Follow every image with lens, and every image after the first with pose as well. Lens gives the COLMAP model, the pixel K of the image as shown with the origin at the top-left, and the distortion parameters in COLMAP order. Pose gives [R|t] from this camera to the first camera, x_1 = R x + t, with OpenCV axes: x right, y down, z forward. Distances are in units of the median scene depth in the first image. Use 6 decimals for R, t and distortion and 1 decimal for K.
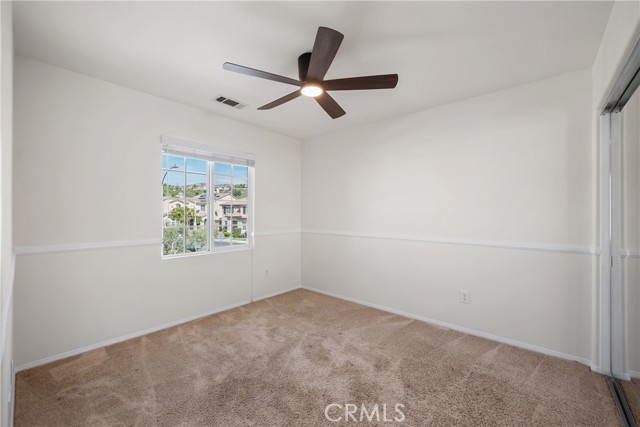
lens RADIAL K [[262.2, 0, 314.4], [0, 262.2, 213.7], [0, 0, 1]] dist [-0.003093, -0.000407]
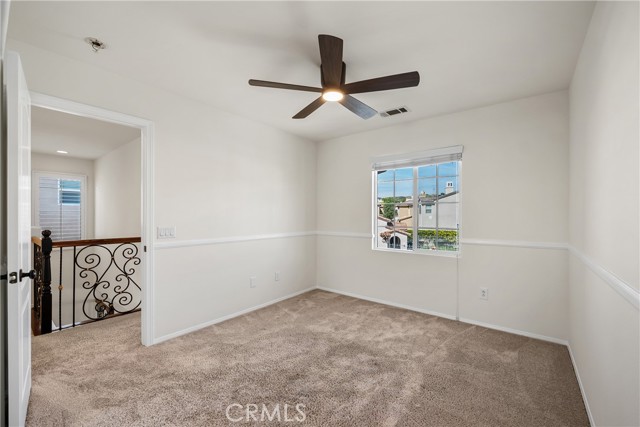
lens RADIAL K [[262.2, 0, 324.6], [0, 262.2, 217.1], [0, 0, 1]] dist [-0.003093, -0.000407]
pose [[0.054282, 0.002475, -0.998523, 0.739138], [-0.007201, 0.999972, 0.002088, 0.005586], [0.998500, 0.007077, 0.054298, 0.663531]]
